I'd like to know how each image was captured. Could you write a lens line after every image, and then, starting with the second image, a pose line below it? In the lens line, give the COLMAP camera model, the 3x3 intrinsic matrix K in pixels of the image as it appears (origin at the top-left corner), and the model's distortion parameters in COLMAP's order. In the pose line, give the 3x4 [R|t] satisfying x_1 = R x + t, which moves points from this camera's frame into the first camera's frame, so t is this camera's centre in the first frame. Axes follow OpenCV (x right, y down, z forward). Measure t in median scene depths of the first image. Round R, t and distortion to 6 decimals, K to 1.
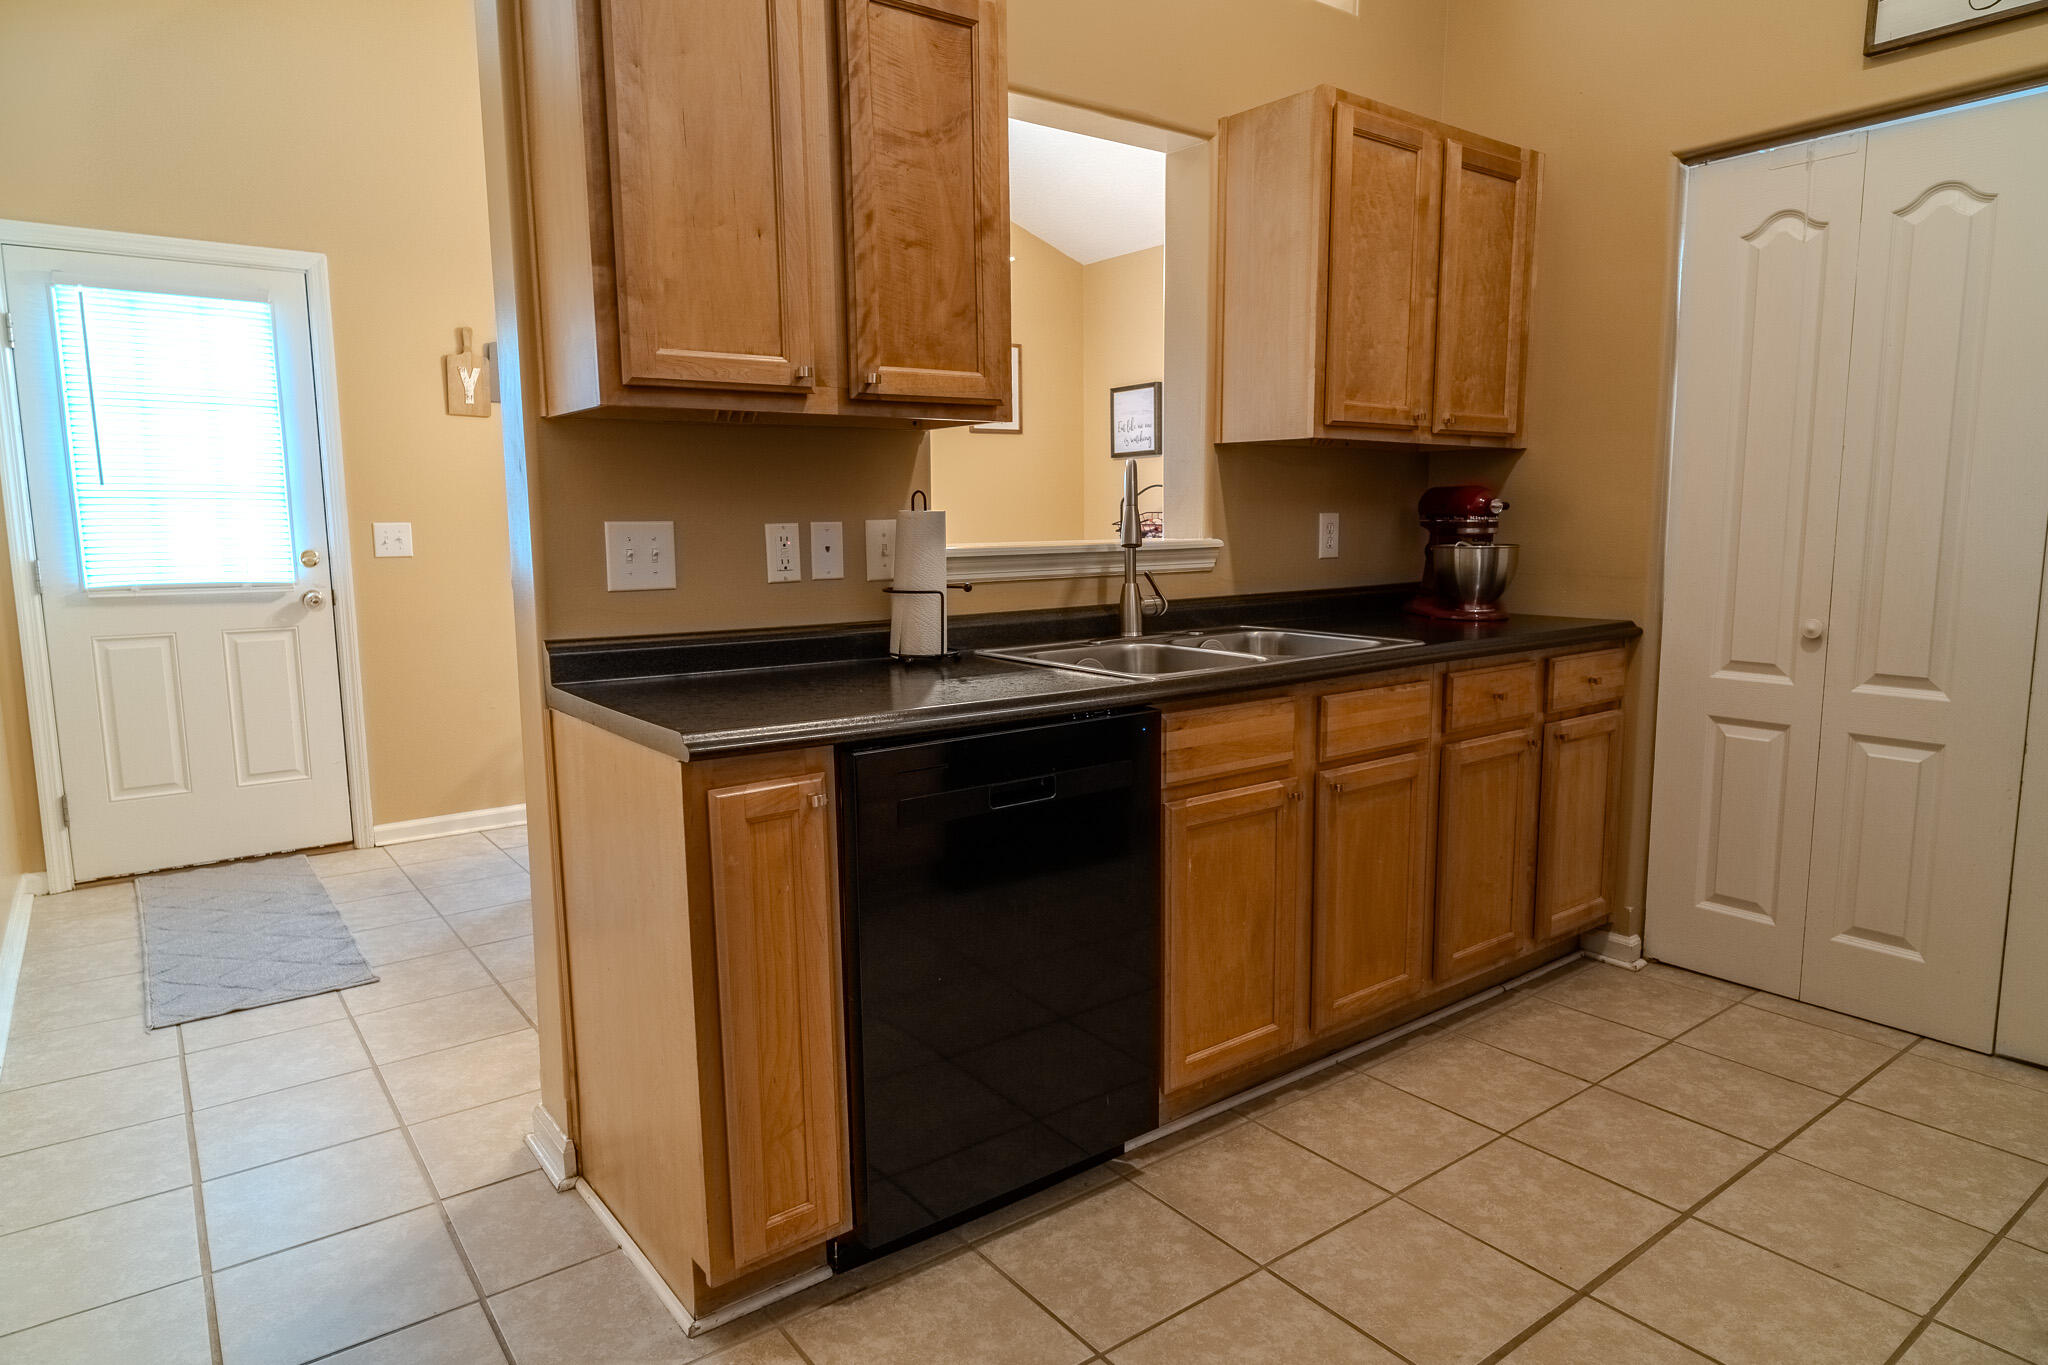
lens RADIAL K [[1210.9, 0, 1032.9], [0, 1210.9, 661.6], [0, 0, 1]] dist [-0.004511, -0.001295]
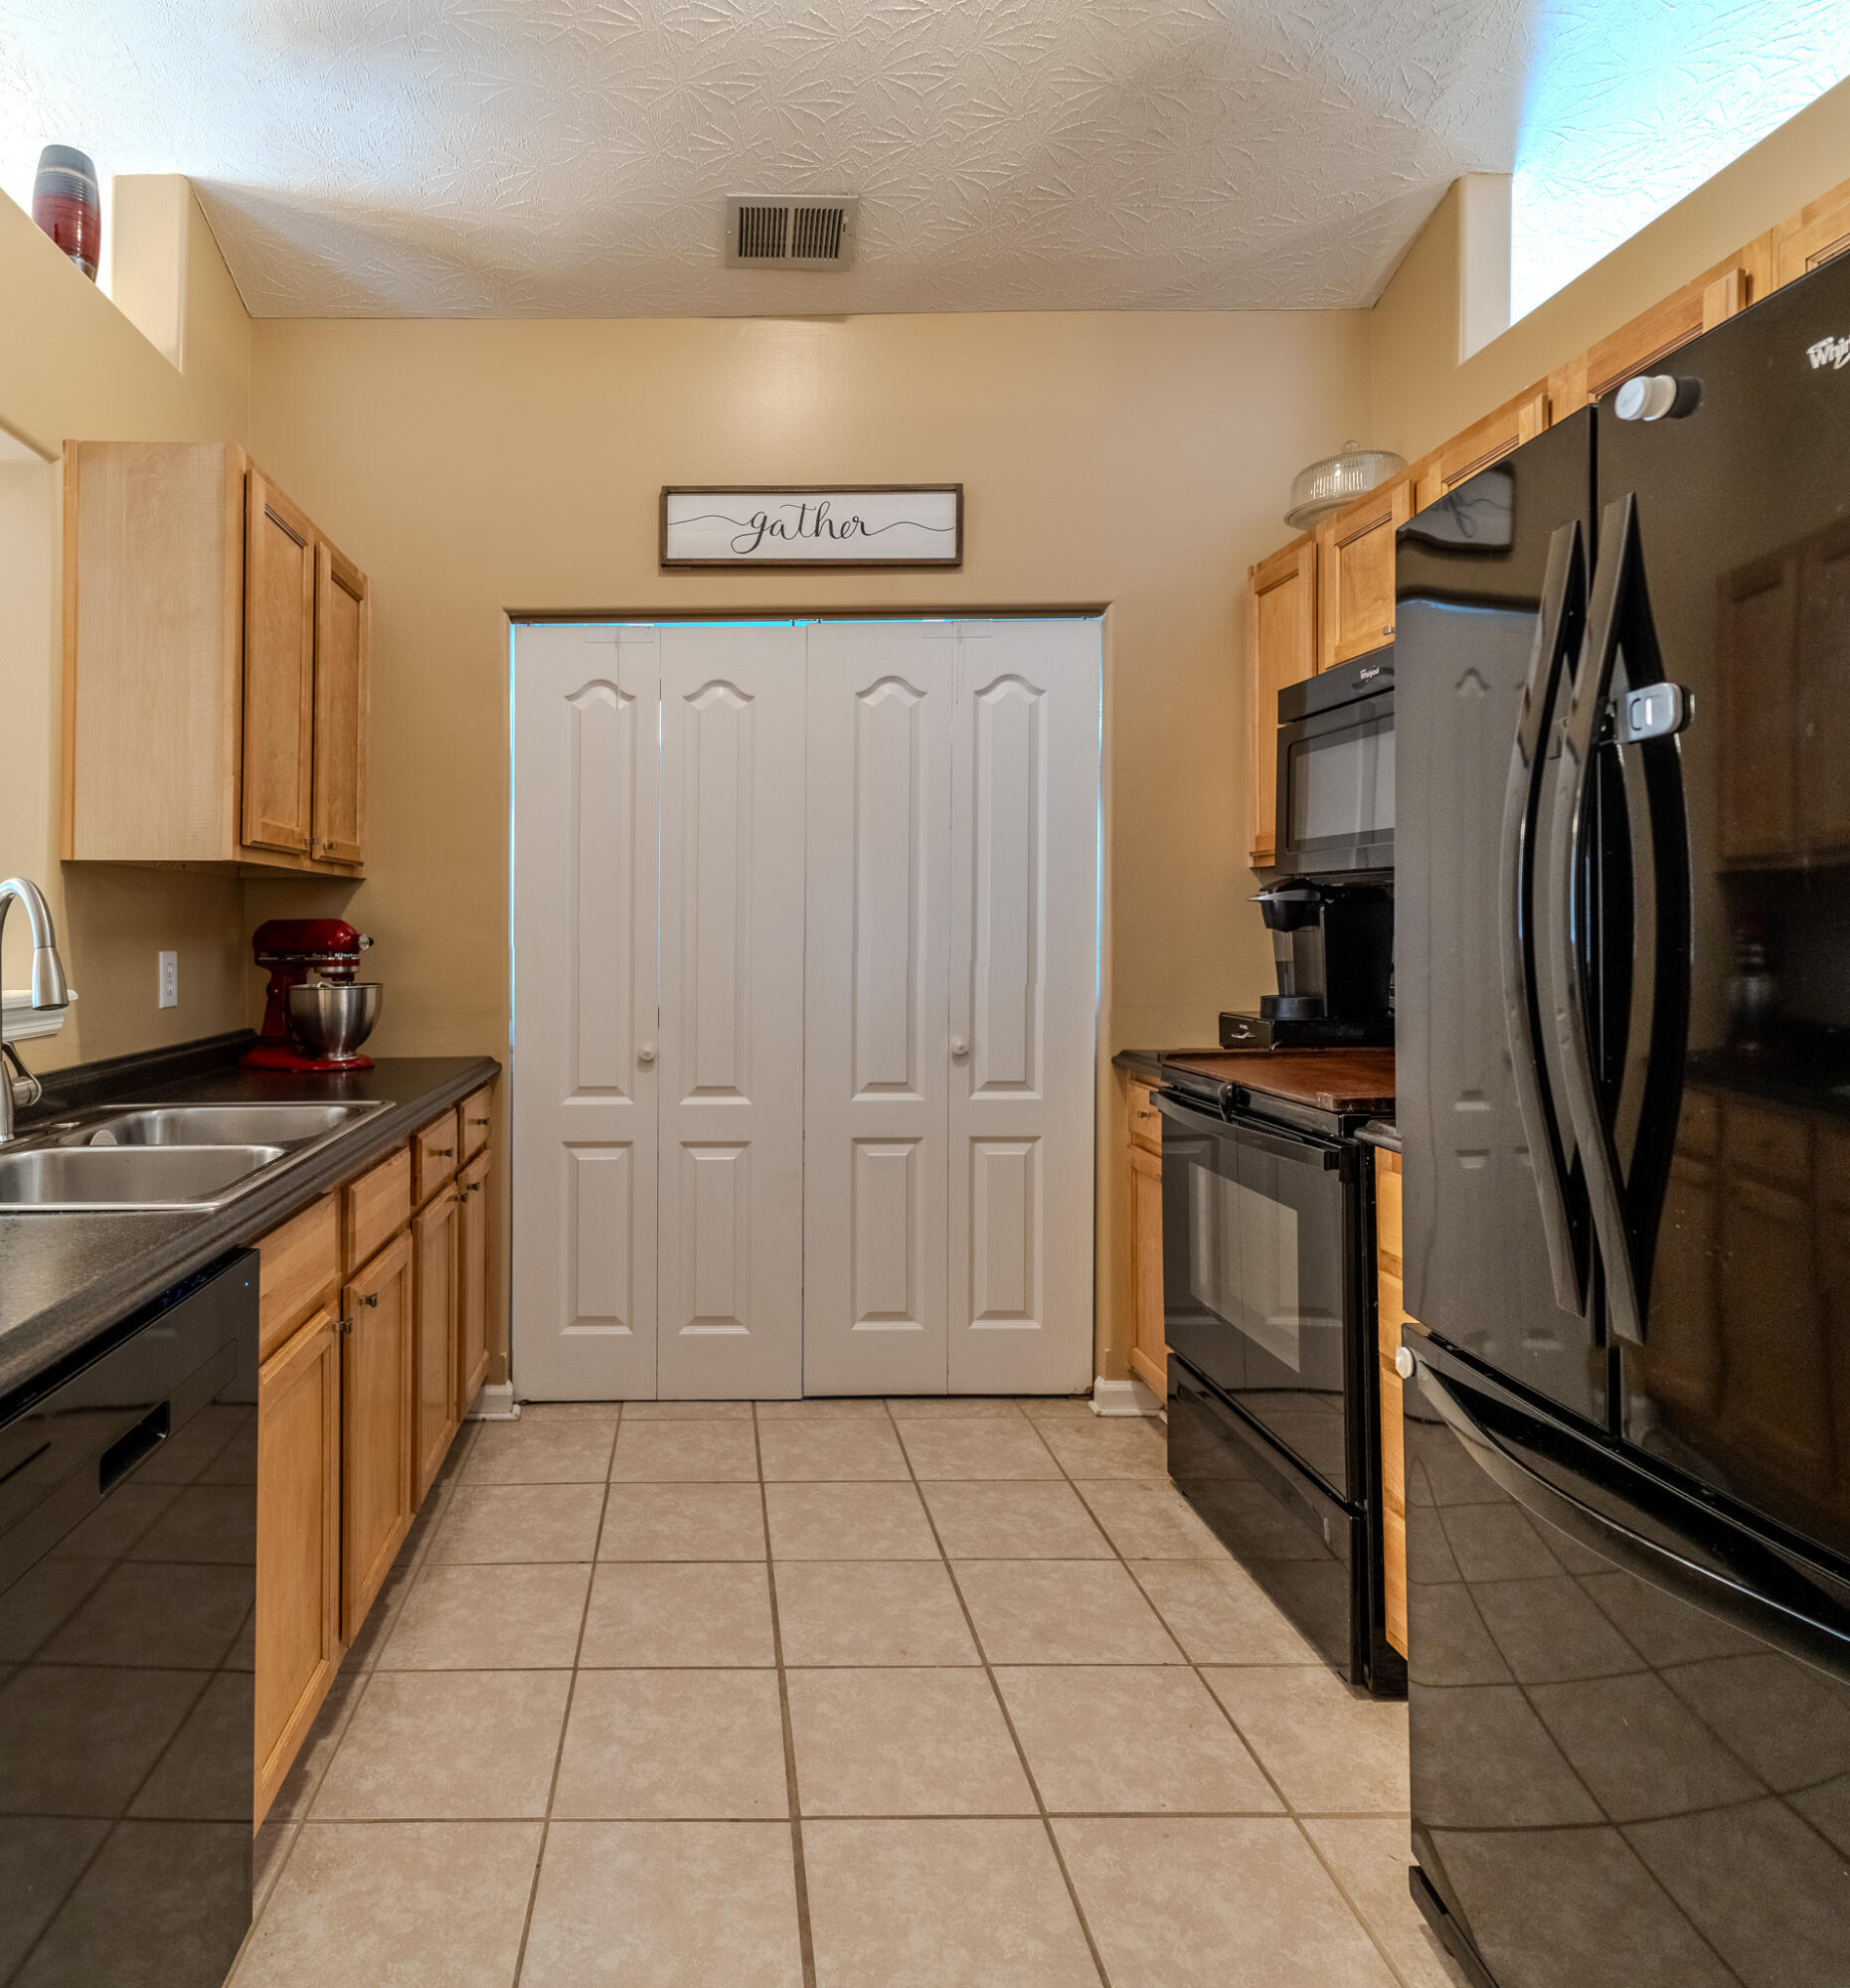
lens RADIAL K [[1214.9, 0, 916.5], [0, 1214.9, 911.9], [0, 0, 1]] dist [0.000907, 0.006306]
pose [[0.607444, 0.017920, 0.794160, -0.093804], [0.099001, 0.990243, -0.098069, -0.020230], [-0.788169, 0.138195, 0.599743, 0.121049]]
